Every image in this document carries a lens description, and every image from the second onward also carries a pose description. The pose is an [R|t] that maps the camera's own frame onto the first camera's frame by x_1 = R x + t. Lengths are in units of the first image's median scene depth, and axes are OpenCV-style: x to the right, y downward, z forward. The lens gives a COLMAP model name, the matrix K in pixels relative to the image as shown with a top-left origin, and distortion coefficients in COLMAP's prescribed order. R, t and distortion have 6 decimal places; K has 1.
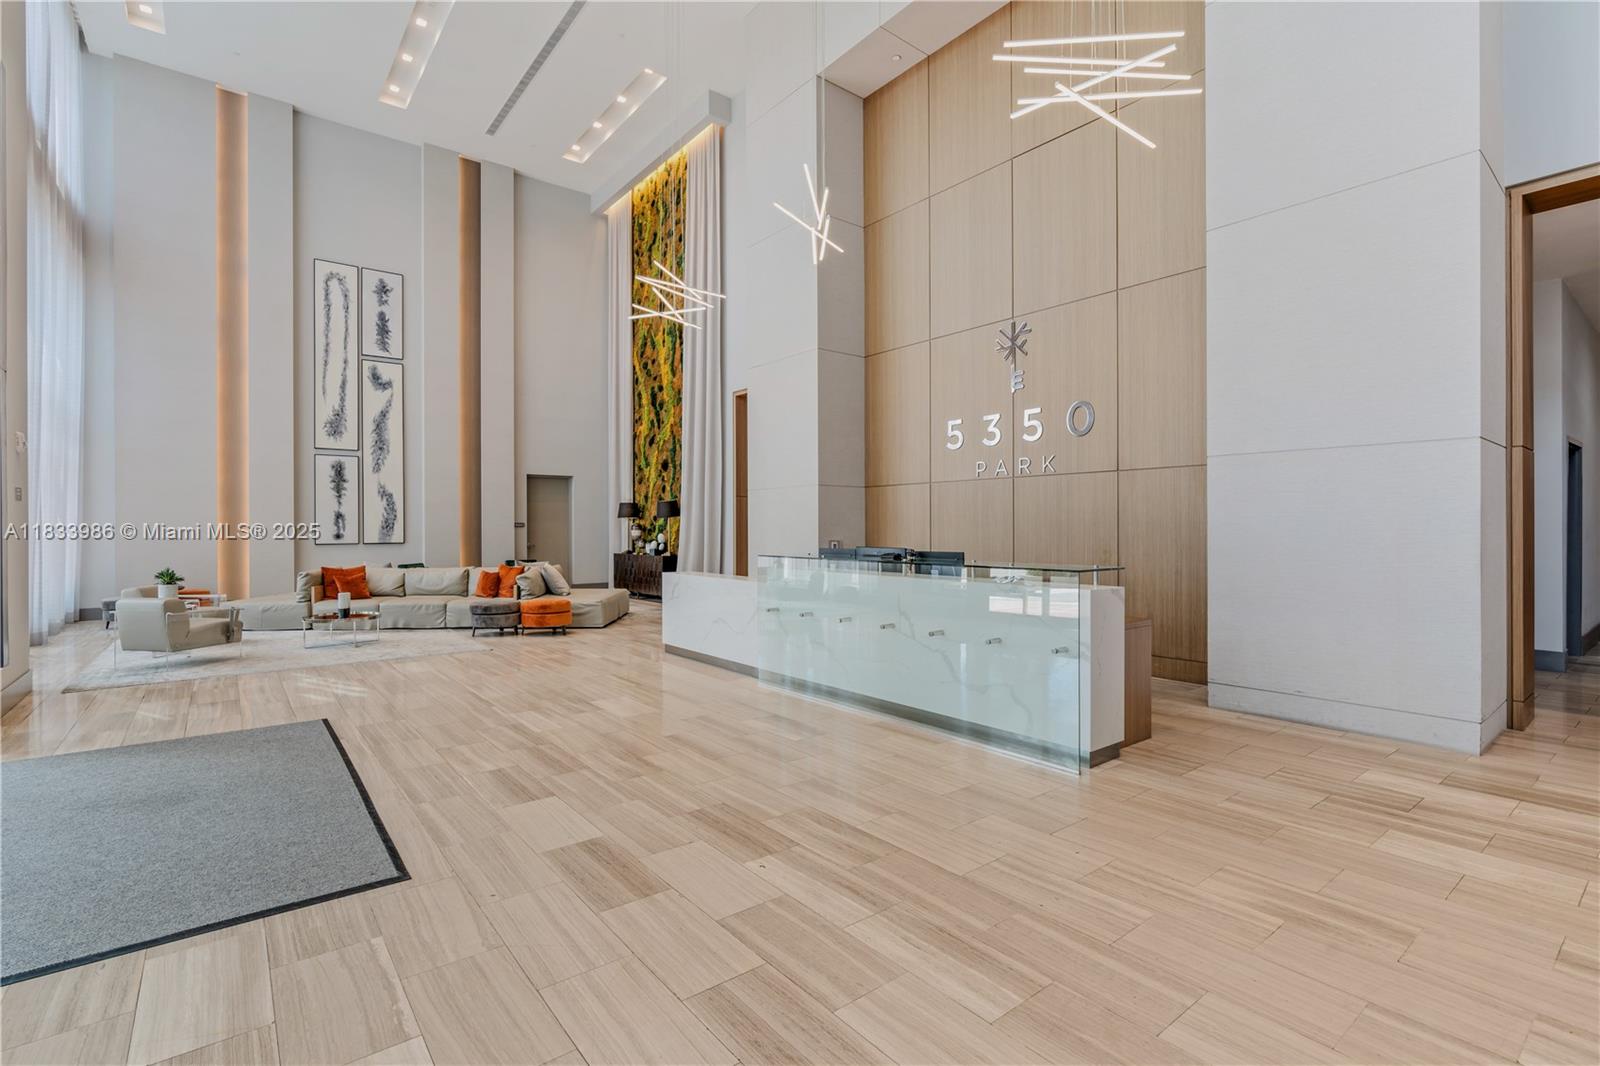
lens RADIAL K [[736.8, 0, 753.3], [0, 736.8, 526.7], [0, 0, 1]] dist [-0.004612, 0.001025]
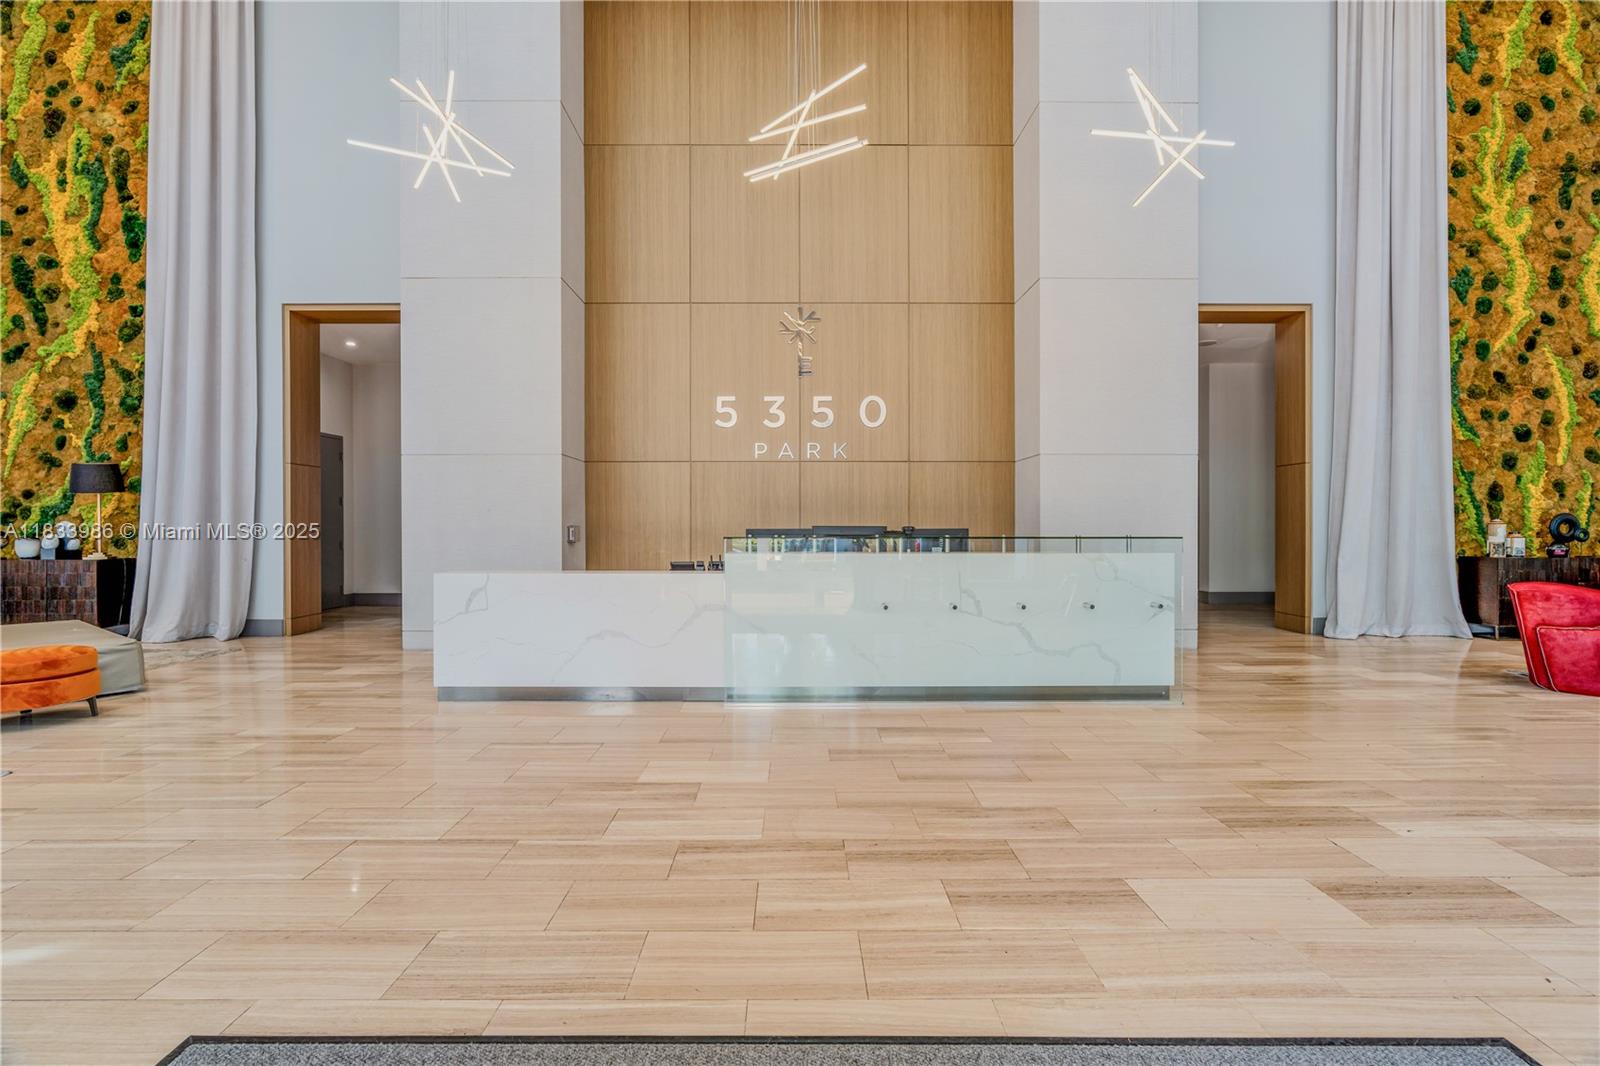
lens RADIAL K [[736.8, 0, 797.7], [0, 736.8, 531.2], [0, 0, 1]] dist [-0.004612, 0.001025]
pose [[0.592234, -0.004709, 0.805752, -0.869341], [-0.002457, 0.999968, 0.007650, 0.039829], [-0.805762, -0.006510, 0.592203, 0.748811]]
